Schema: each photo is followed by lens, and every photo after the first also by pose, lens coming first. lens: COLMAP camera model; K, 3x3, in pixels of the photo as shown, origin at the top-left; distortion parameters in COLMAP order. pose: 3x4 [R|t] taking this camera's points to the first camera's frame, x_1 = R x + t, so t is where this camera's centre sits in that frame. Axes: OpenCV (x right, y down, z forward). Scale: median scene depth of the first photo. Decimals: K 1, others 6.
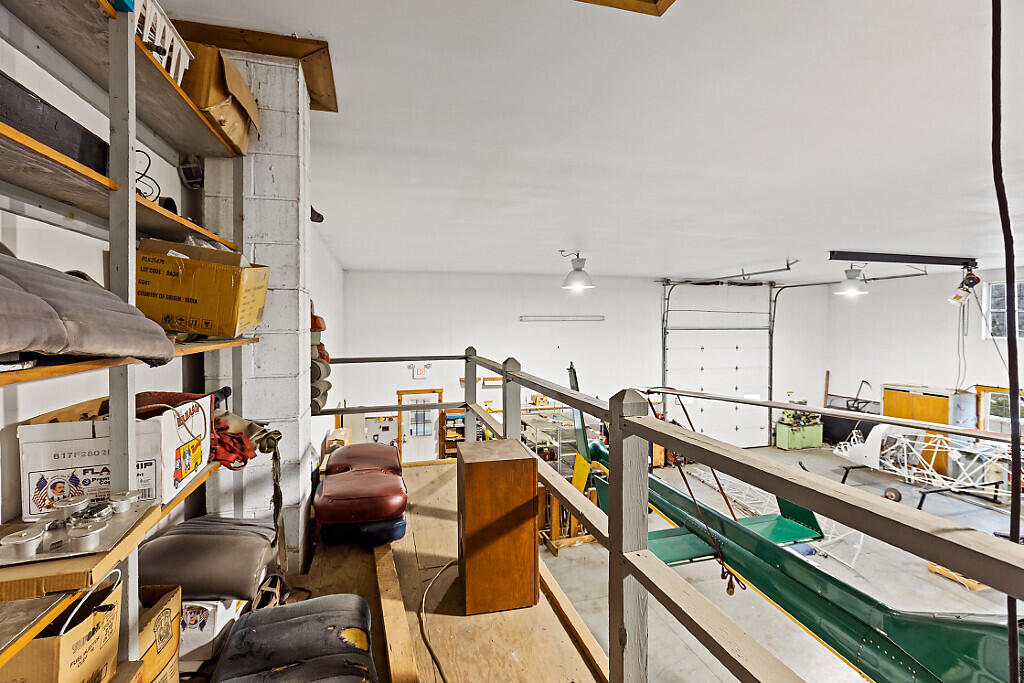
lens RADIAL K [[484.8, 0, 512.3], [0, 484.8, 330.3], [0, 0, 1]] dist [0.017699, -0.000135]
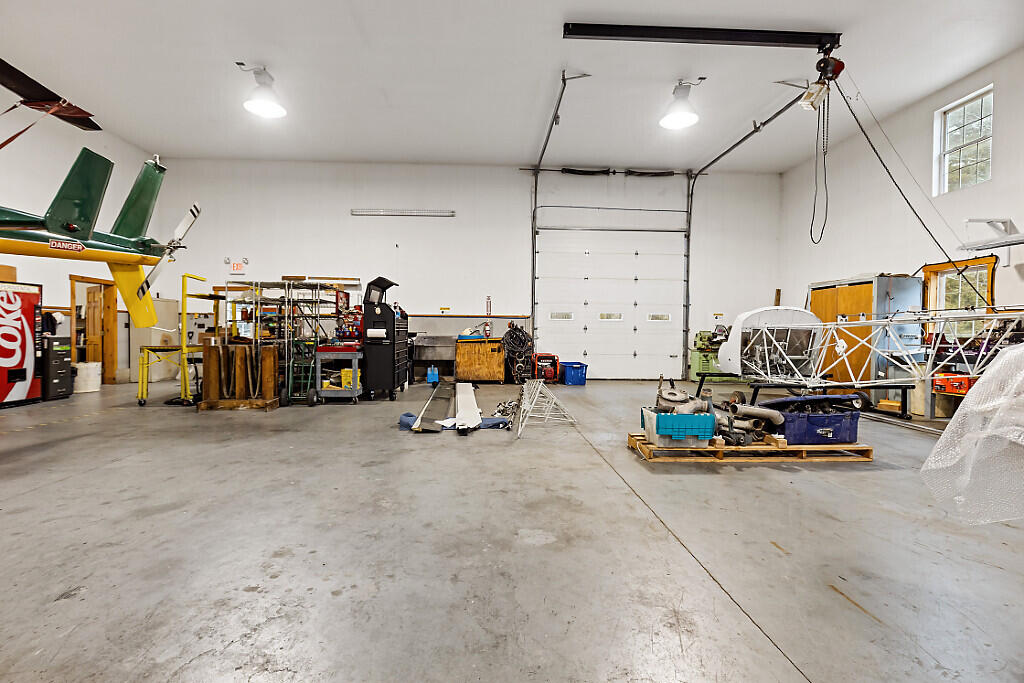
lens RADIAL K [[484.8, 0, 509.9], [0, 484.8, 344.1], [0, 0, 1]] dist [0.017699, -0.000135]
pose [[0.973297, 0.012641, -0.229200, 0.487691], [-0.010838, 0.999900, 0.009122, 0.198256], [0.229293, -0.006394, 0.973337, 0.184026]]
